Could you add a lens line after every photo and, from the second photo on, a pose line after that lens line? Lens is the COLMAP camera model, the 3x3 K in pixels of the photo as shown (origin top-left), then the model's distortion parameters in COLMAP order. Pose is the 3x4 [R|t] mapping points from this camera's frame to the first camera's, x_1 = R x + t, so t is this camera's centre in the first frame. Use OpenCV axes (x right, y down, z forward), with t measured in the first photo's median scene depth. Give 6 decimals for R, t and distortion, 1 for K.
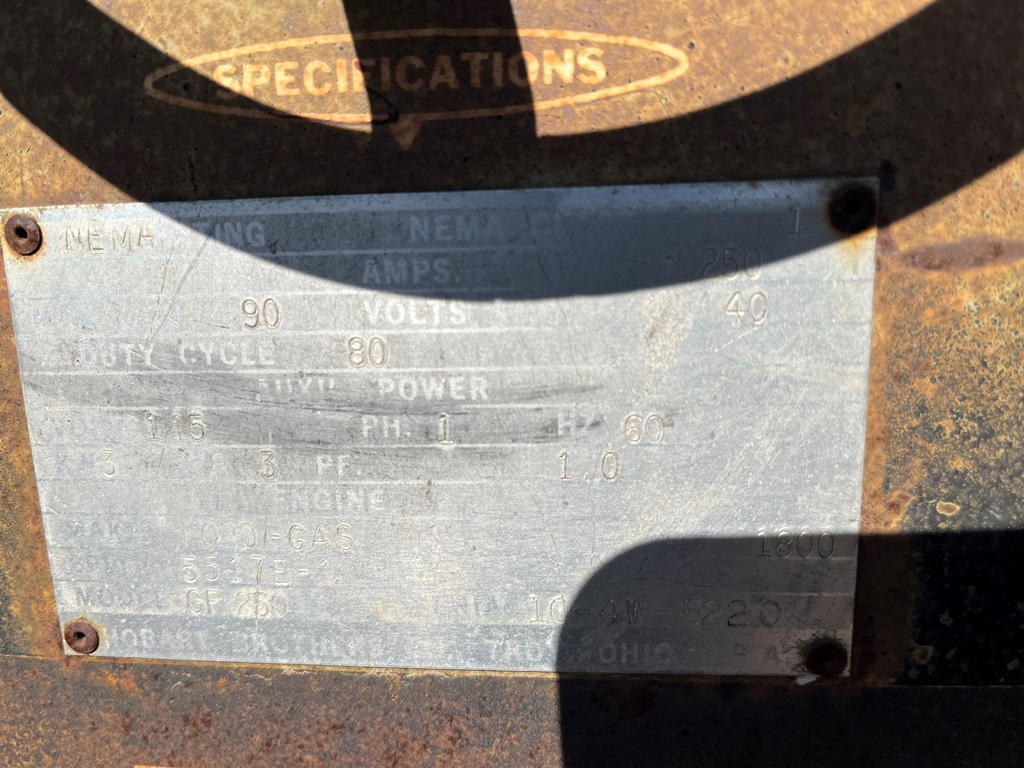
lens RADIAL K [[770.5, 0, 512.0], [0, 770.5, 384.0], [0, 0, 1]] dist [0.000601, -0.059733]
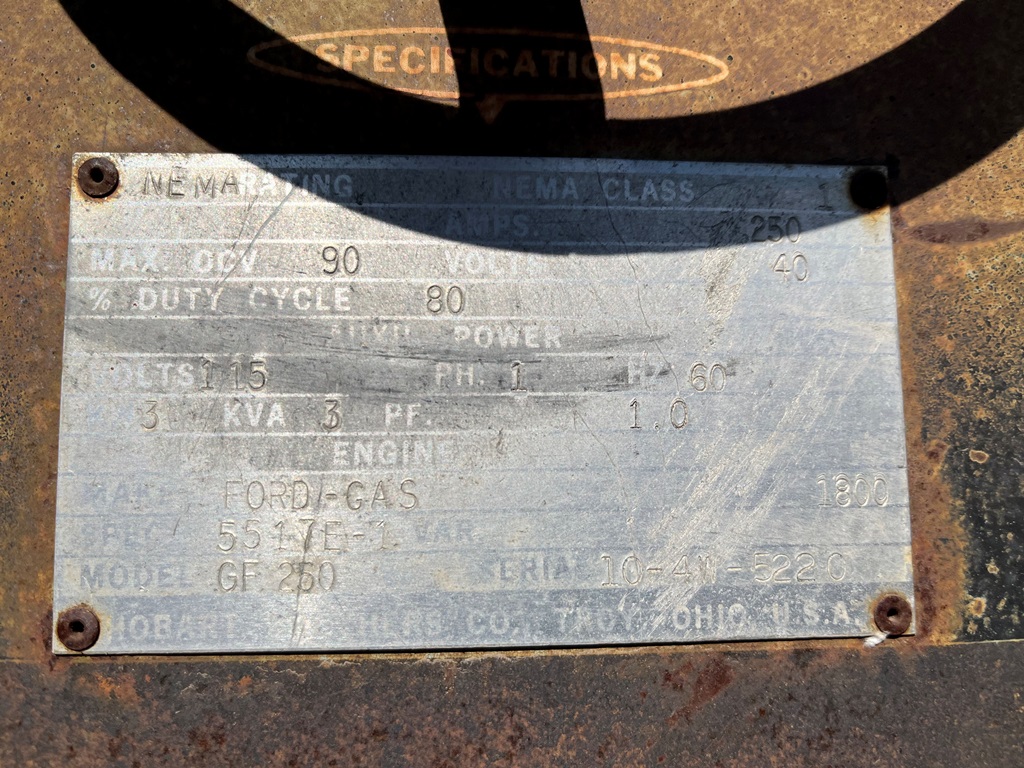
lens RADIAL K [[770.5, 0, 512.0], [0, 770.5, 384.0], [0, 0, 1]] dist [0.000601, -0.059733]
pose [[0.987424, 0.031177, 0.154988, -0.253973], [0.015113, 0.957257, -0.288844, 0.361930], [-0.157368, 0.287554, 0.944747, 0.046424]]
